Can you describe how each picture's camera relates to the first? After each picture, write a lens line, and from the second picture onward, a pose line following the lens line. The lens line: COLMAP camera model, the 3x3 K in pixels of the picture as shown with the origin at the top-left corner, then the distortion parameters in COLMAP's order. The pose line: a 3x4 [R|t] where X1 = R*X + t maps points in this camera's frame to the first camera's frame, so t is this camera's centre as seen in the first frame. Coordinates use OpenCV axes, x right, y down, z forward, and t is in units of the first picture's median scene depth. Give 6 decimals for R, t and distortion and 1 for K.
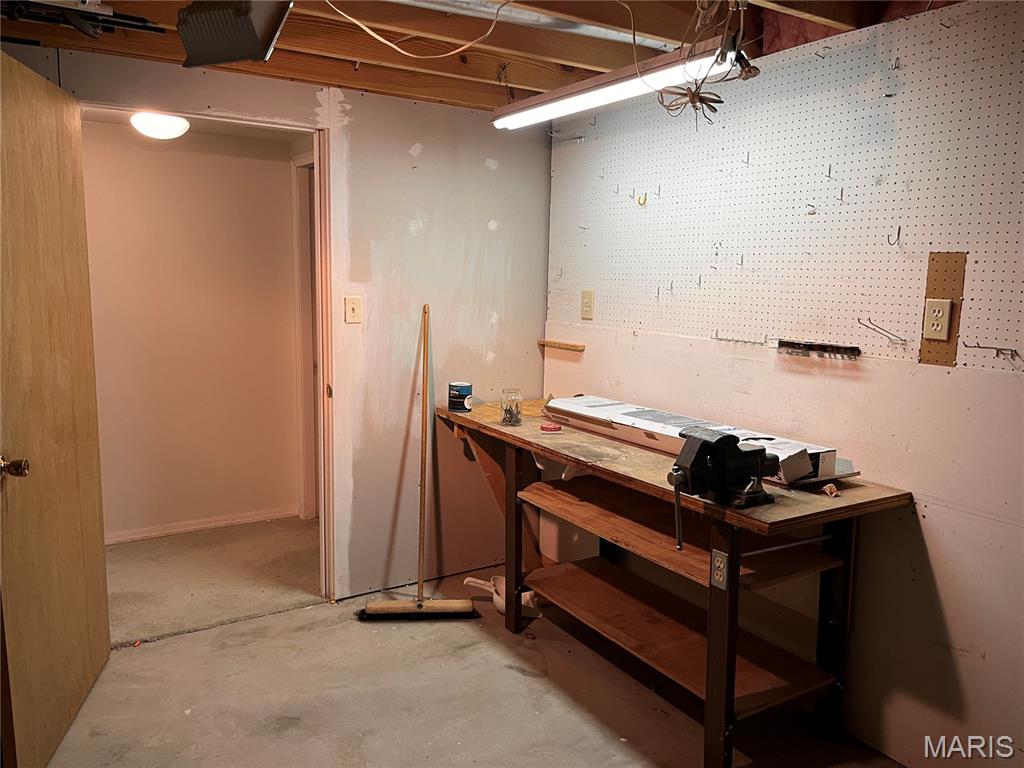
lens RADIAL K [[789.6, 0, 512.3], [0, 789.6, 382.3], [0, 0, 1]] dist [0.043454, -0.017238]
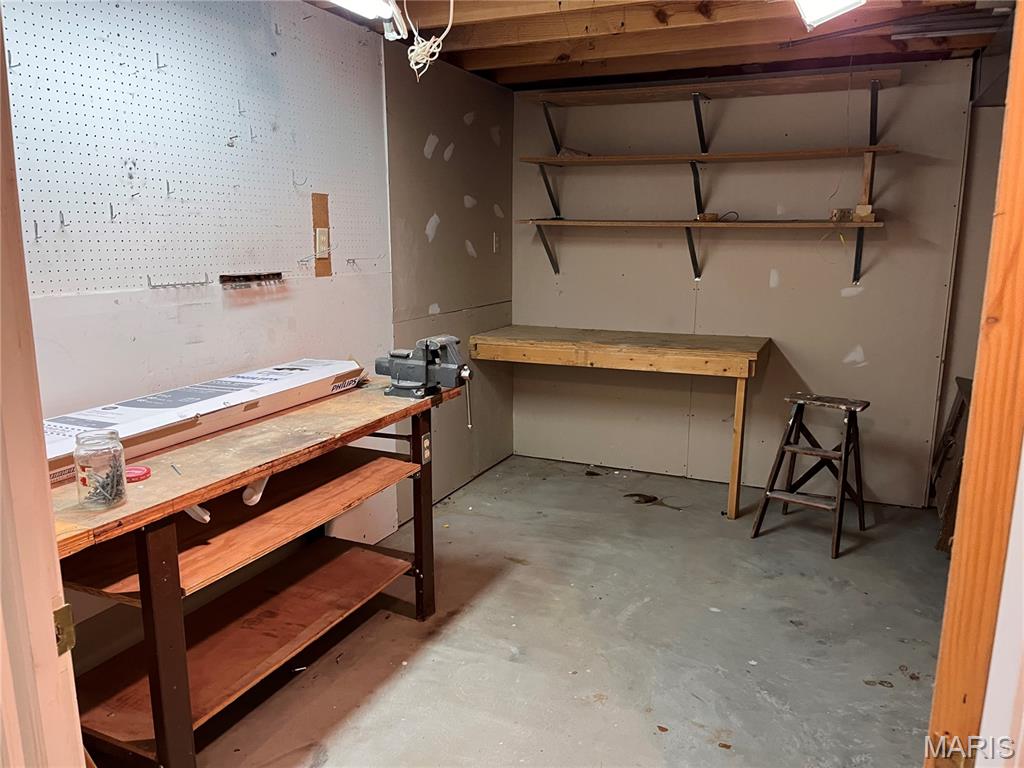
lens RADIAL K [[789.6, 0, 511.8], [0, 789.6, 385.1], [0, 0, 1]] dist [0.043454, -0.017238]
pose [[-0.574920, -0.178396, 0.798525, -0.671283], [0.095214, 0.954724, 0.281844, -0.168852], [-0.812651, 0.238068, -0.531904, 1.287828]]
